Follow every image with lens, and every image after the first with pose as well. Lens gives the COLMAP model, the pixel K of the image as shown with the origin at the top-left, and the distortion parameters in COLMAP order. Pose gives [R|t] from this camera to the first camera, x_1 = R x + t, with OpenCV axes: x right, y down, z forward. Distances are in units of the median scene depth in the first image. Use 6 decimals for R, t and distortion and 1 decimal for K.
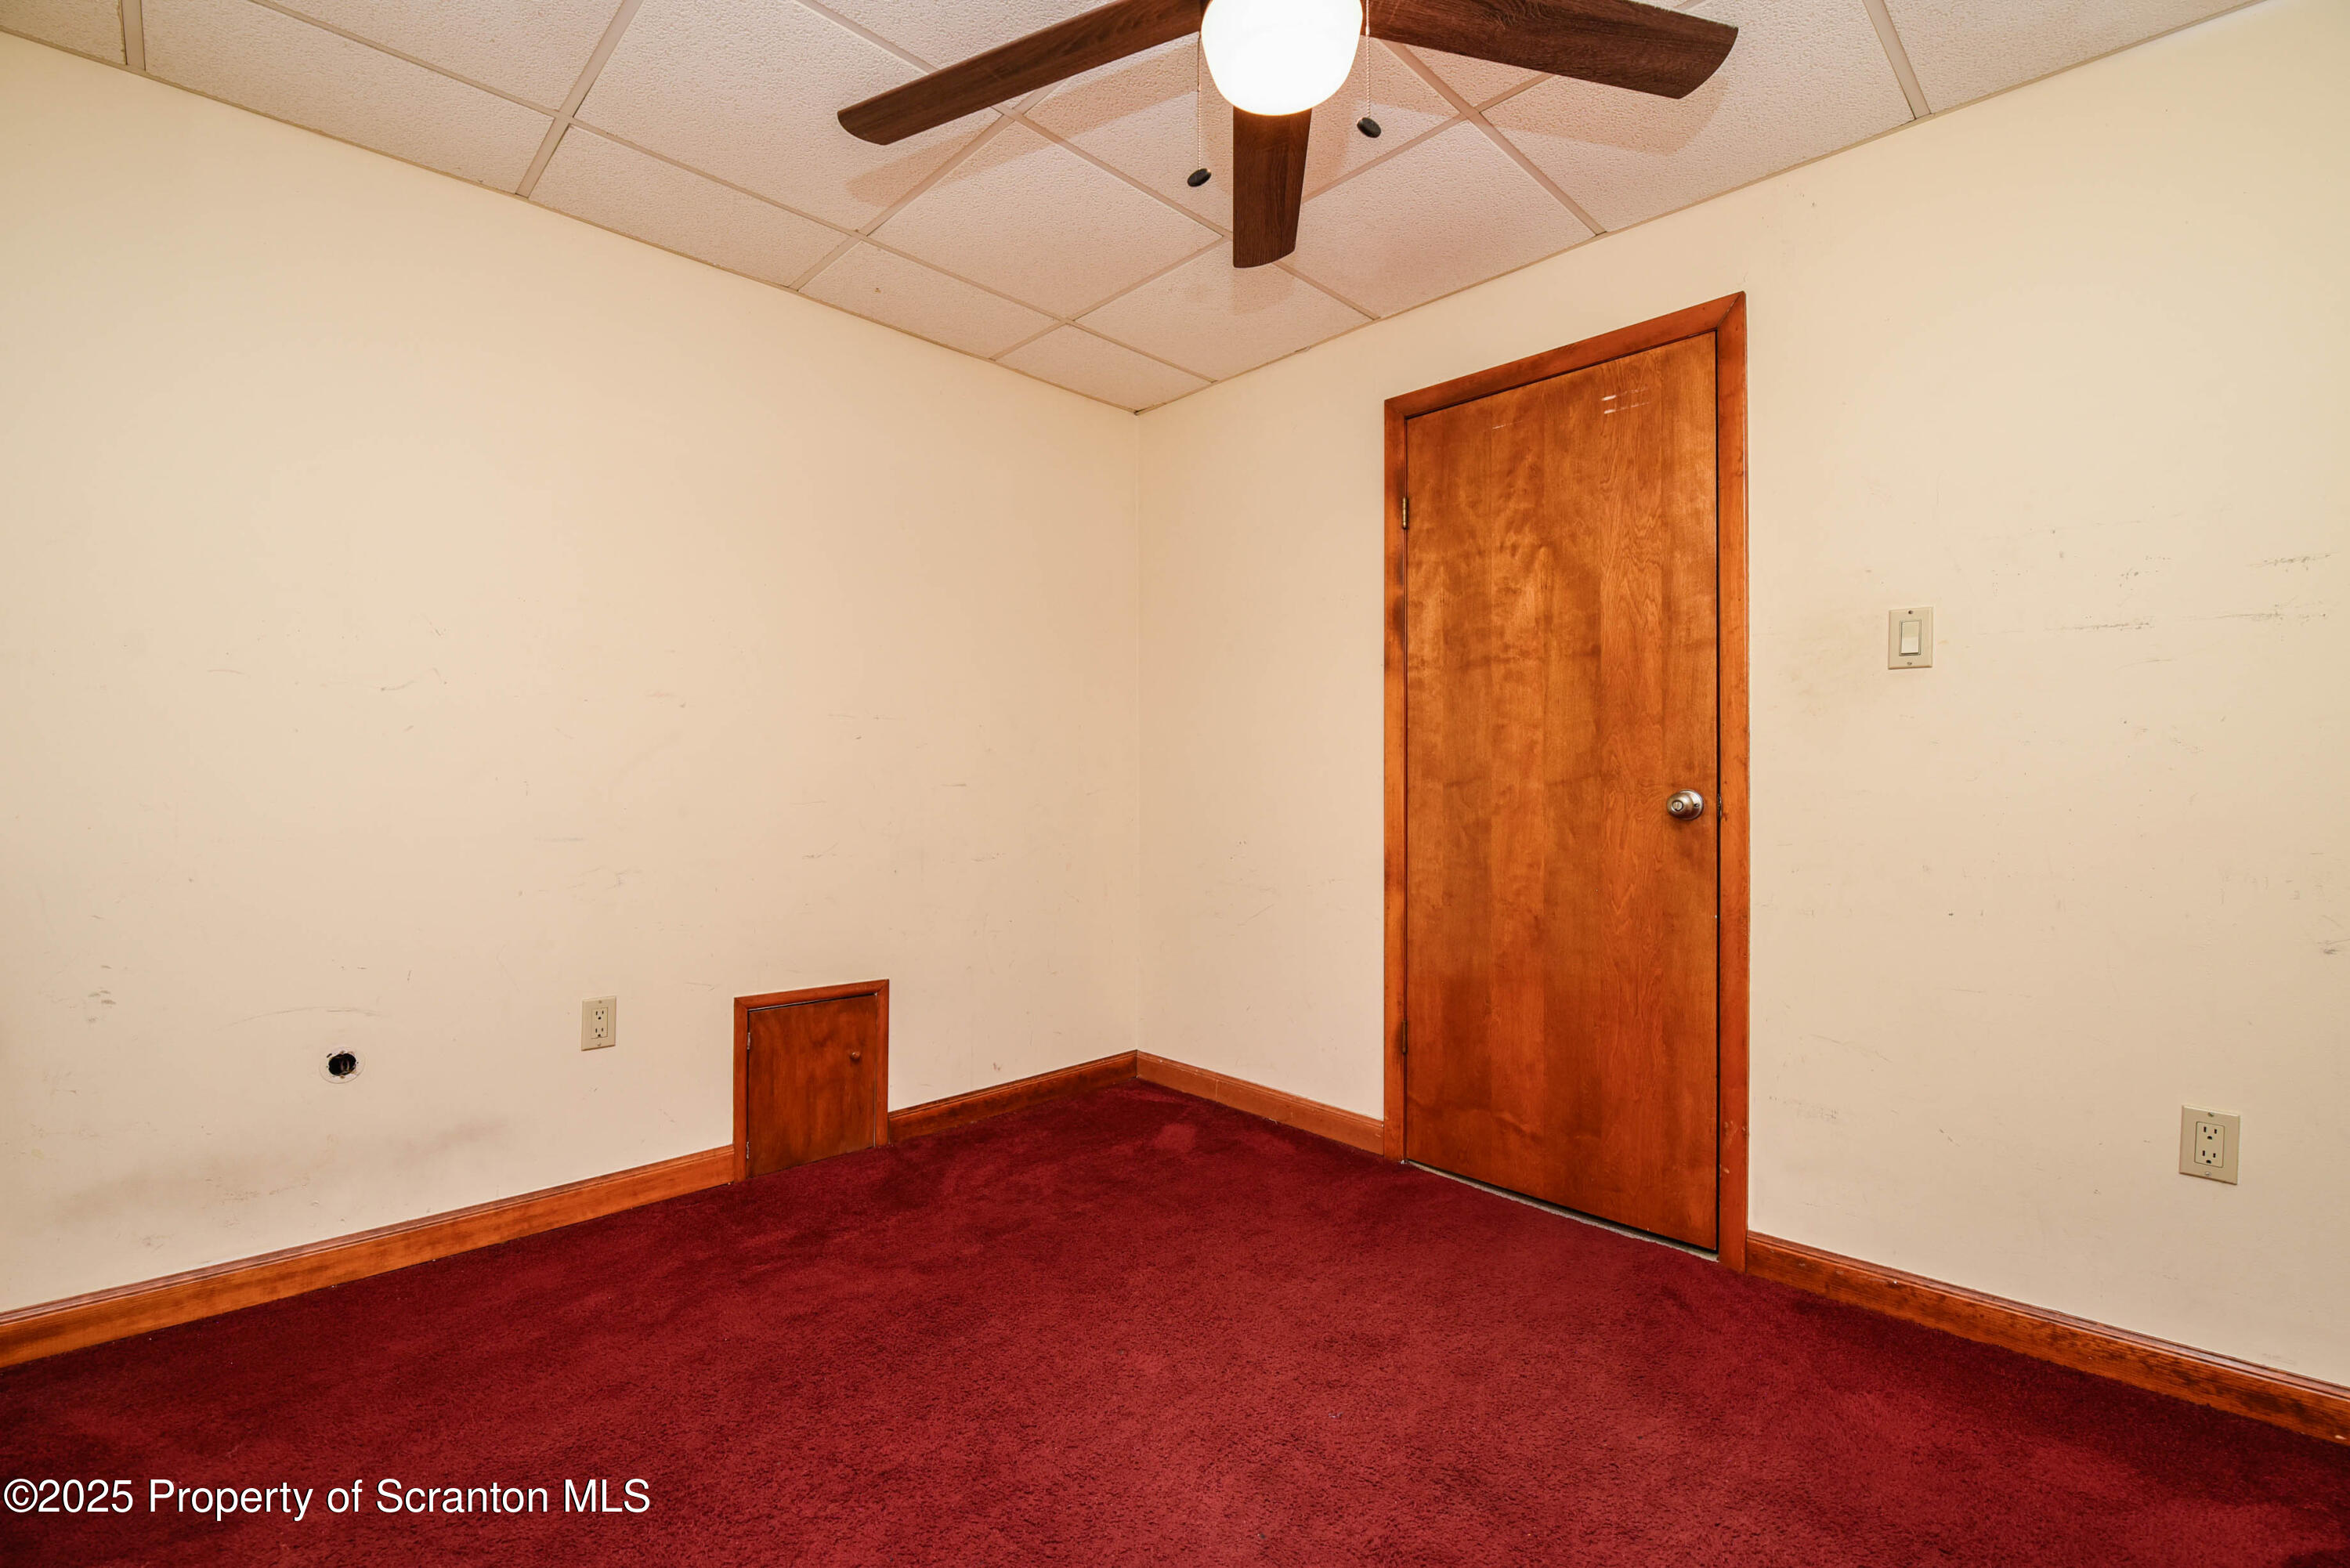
lens RADIAL K [[1008.3, 0, 1172.9], [0, 1008.3, 781.4], [0, 0, 1]] dist [-0.010842, -0.005516]
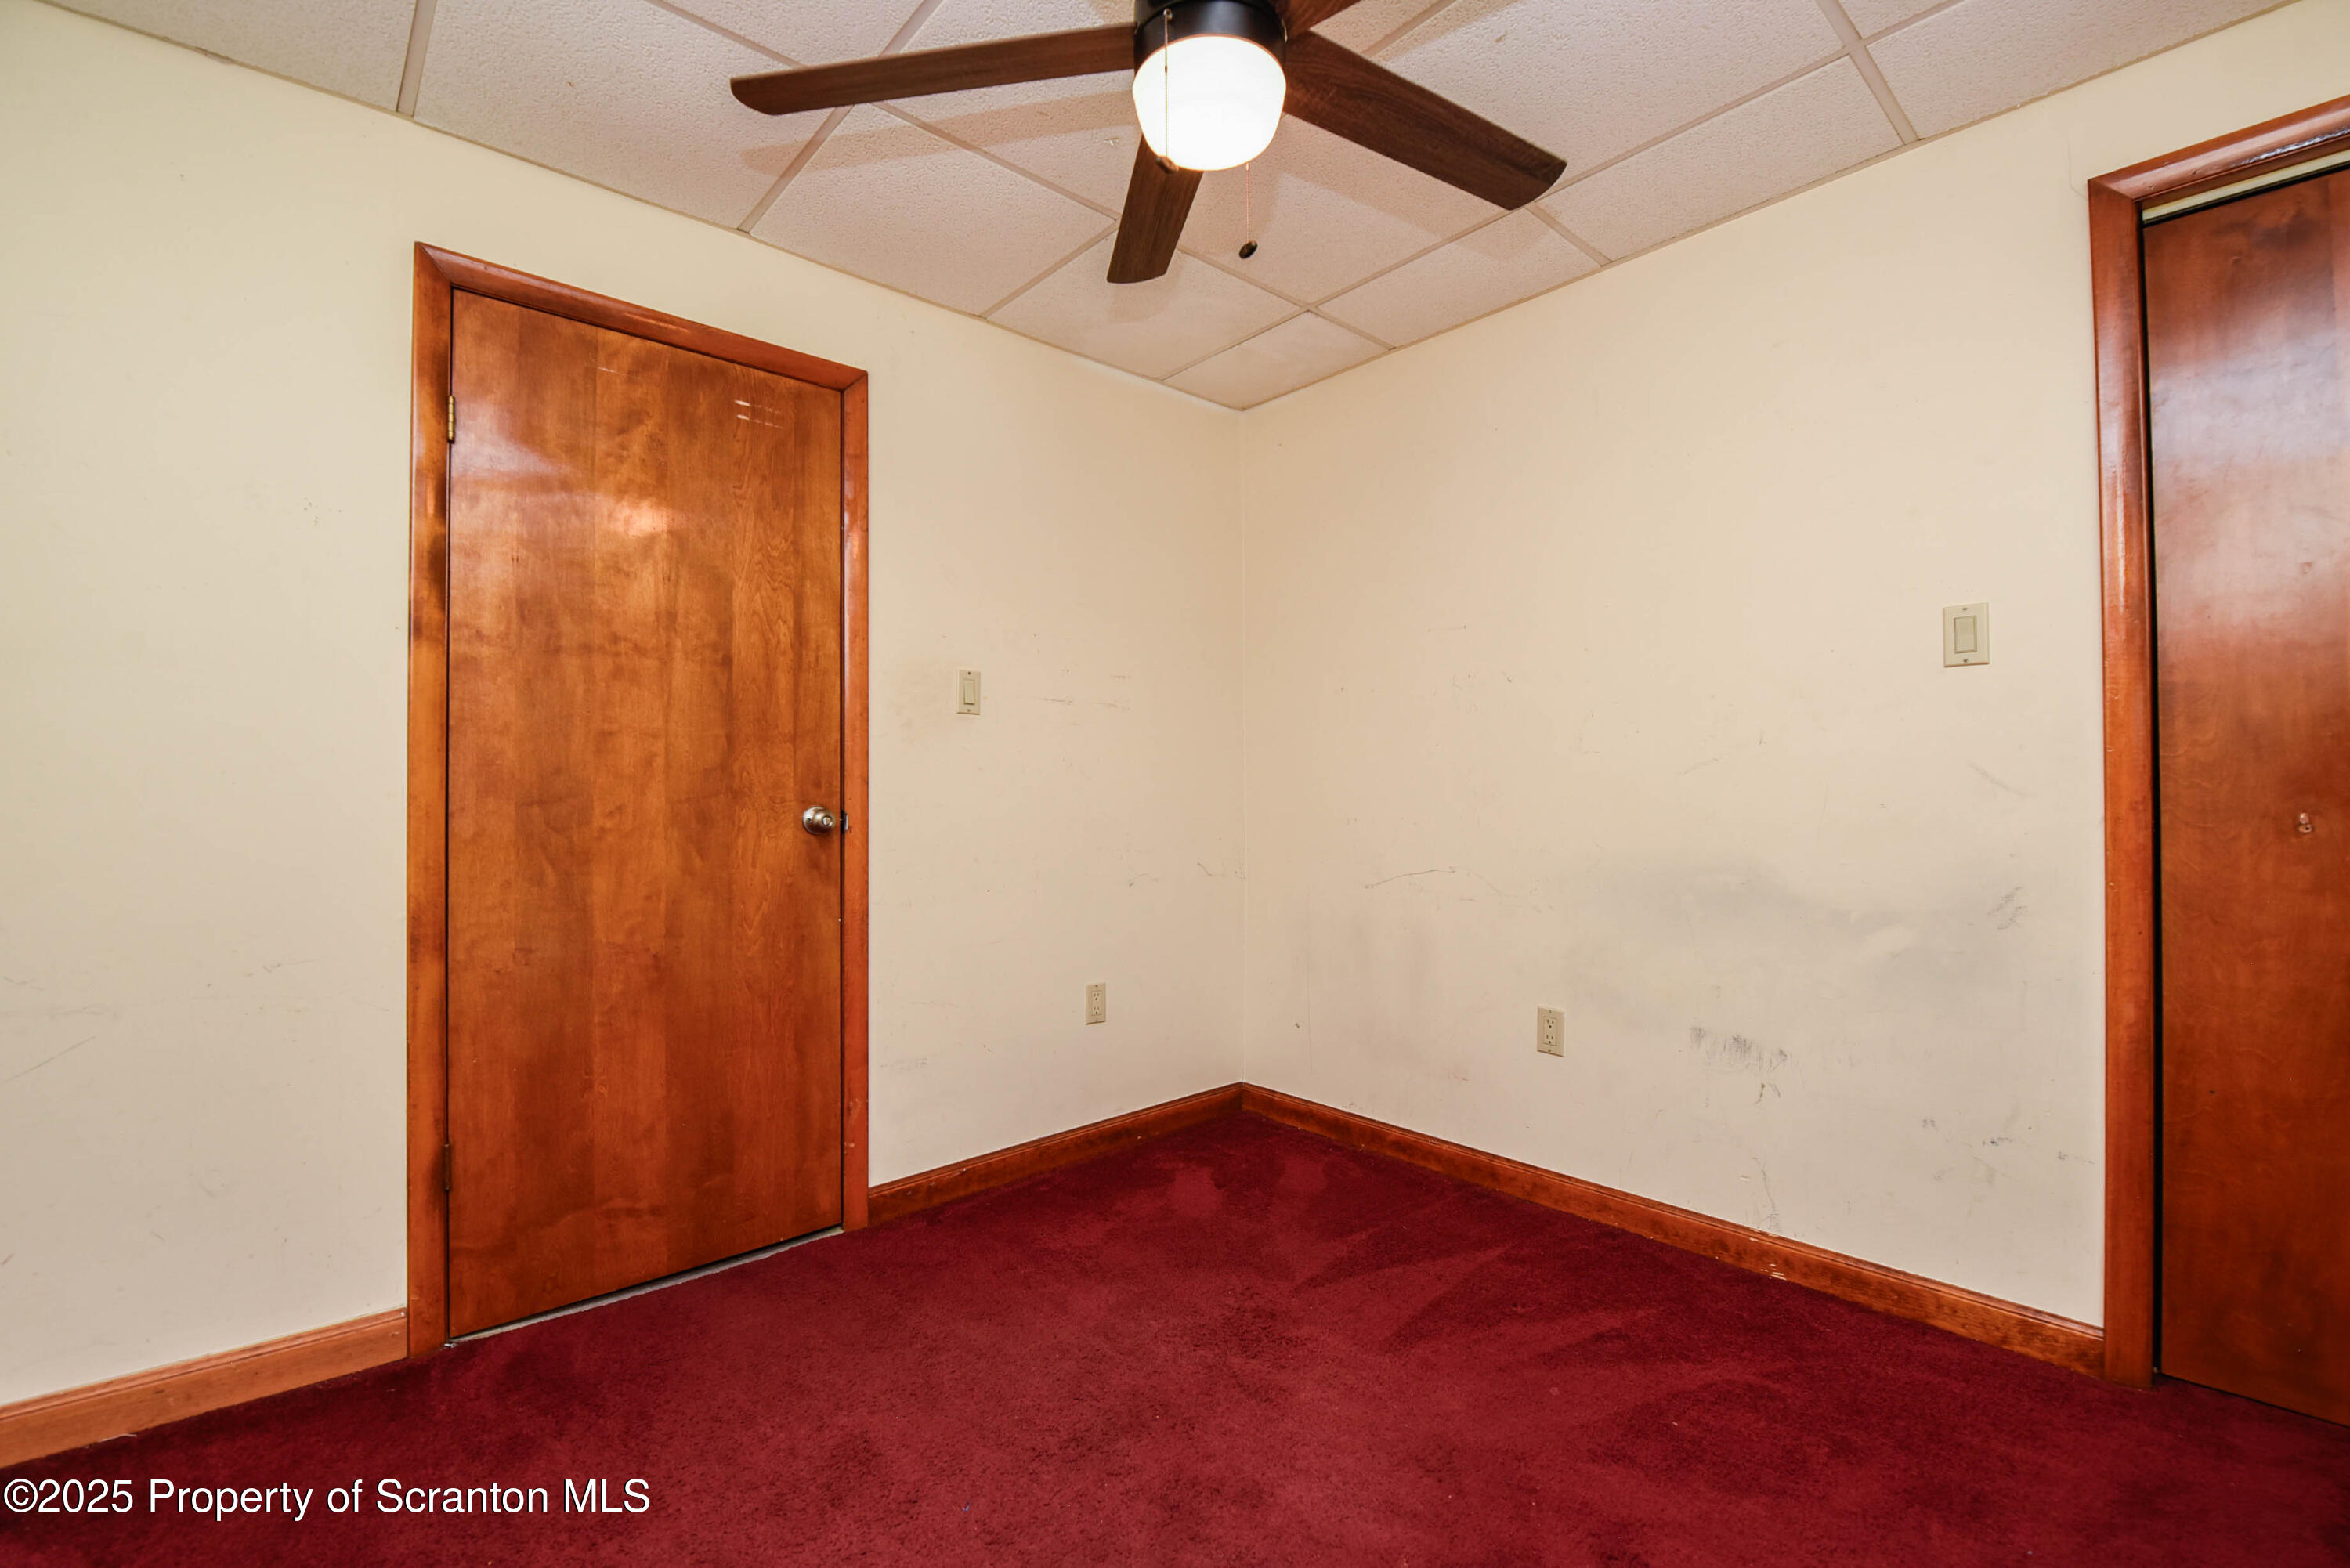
lens RADIAL K [[1008.3, 0, 1174.9], [0, 1008.3, 780.8], [0, 0, 1]] dist [-0.010842, -0.005516]
pose [[0.045461, 0.007572, 0.998937, -0.500333], [0.001909, 0.999969, -0.007667, -0.008713], [-0.998964, 0.002255, 0.045445, 0.526761]]
